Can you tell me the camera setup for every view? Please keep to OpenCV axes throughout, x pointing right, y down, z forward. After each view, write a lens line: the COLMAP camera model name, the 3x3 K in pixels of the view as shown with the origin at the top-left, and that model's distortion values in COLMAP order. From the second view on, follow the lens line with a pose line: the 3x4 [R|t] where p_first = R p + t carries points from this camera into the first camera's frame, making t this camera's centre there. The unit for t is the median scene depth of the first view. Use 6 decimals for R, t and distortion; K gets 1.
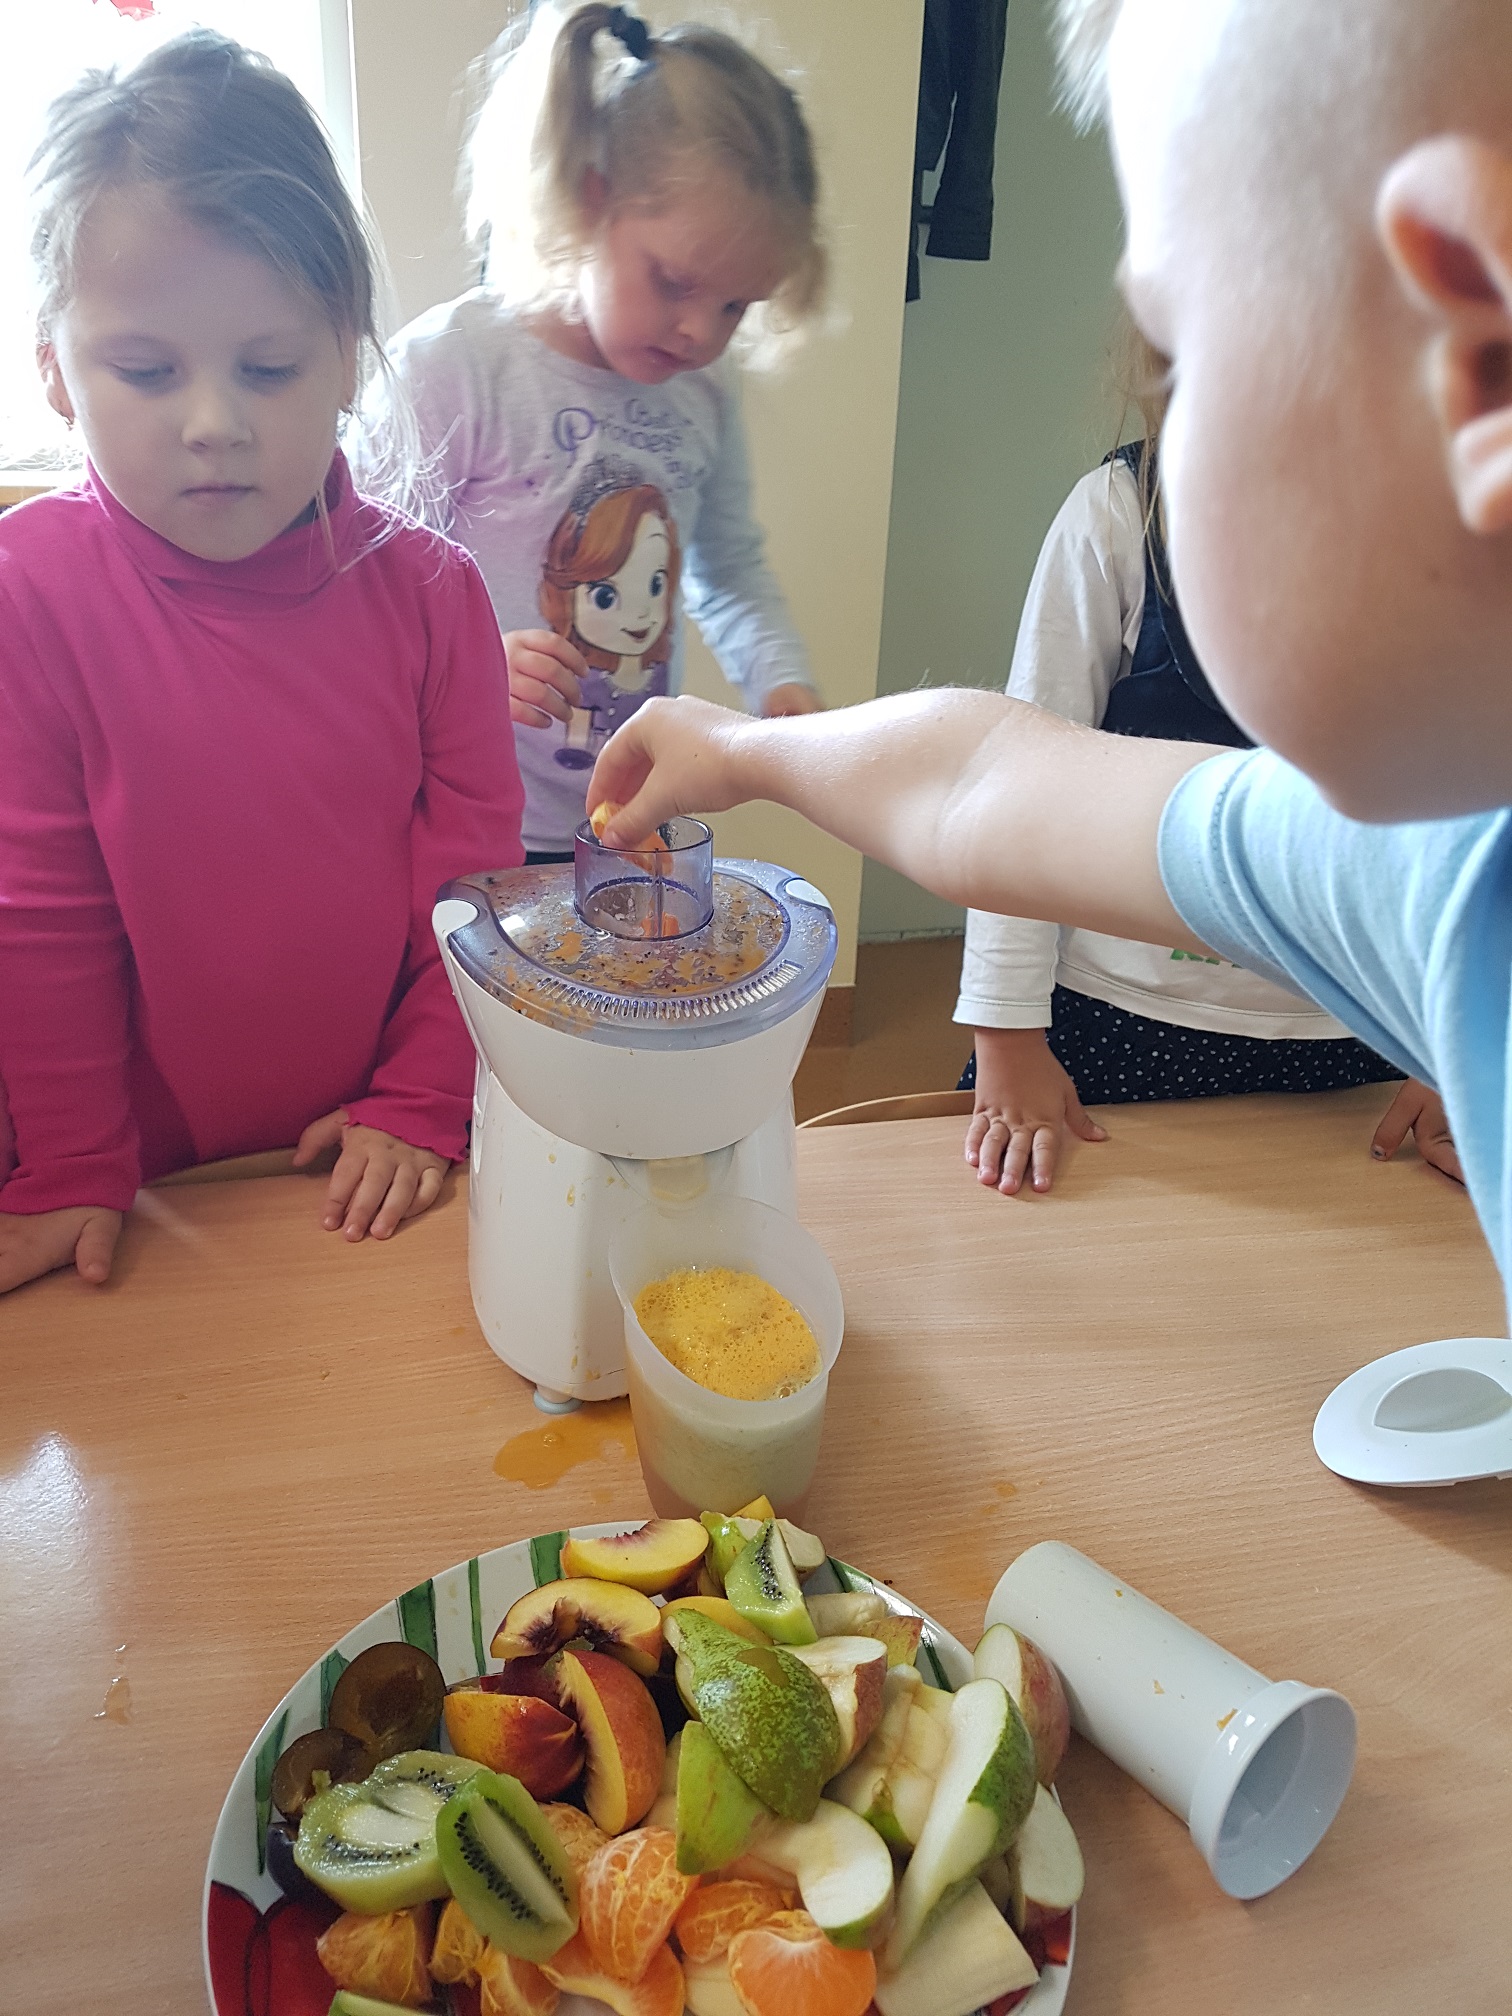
lens RADIAL K [[1583.9, 0, 730.2], [0, 1583.9, 936.5], [0, 0, 1]] dist [0.068162, -0.125114]
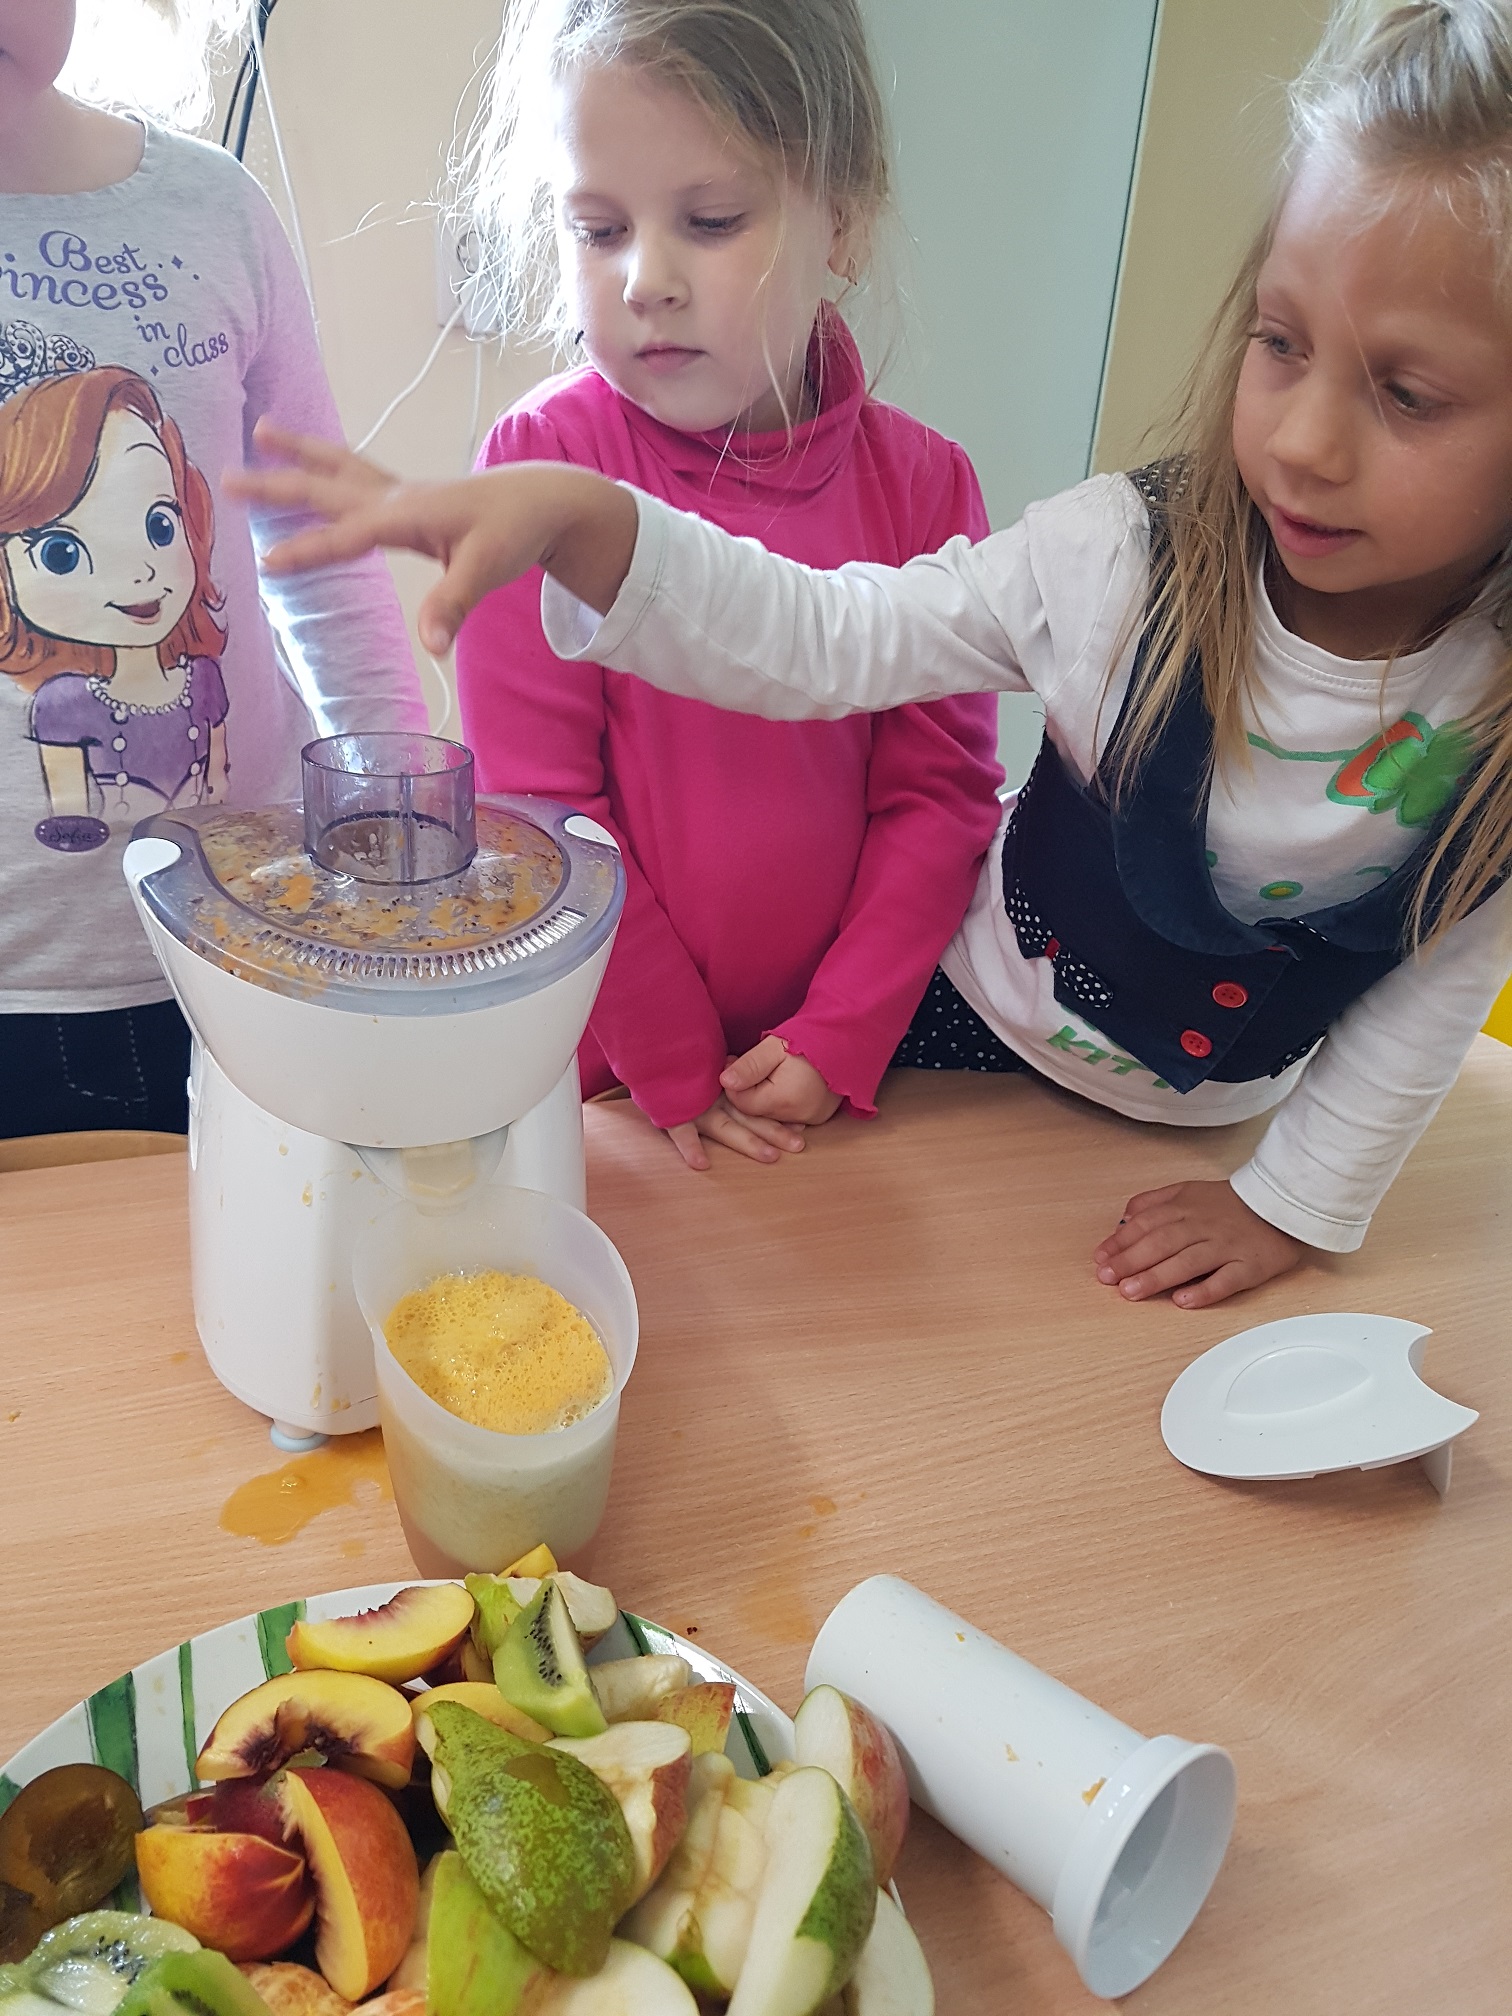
lens RADIAL K [[1583.9, 0, 730.2], [0, 1583.9, 936.5], [0, 0, 1]] dist [0.068162, -0.125114]
pose [[0.991802, -0.014663, 0.126937, 0.018793], [0.012397, 0.999750, 0.018625, 0.019940], [-0.127178, -0.016898, 0.991736, 0.184285]]
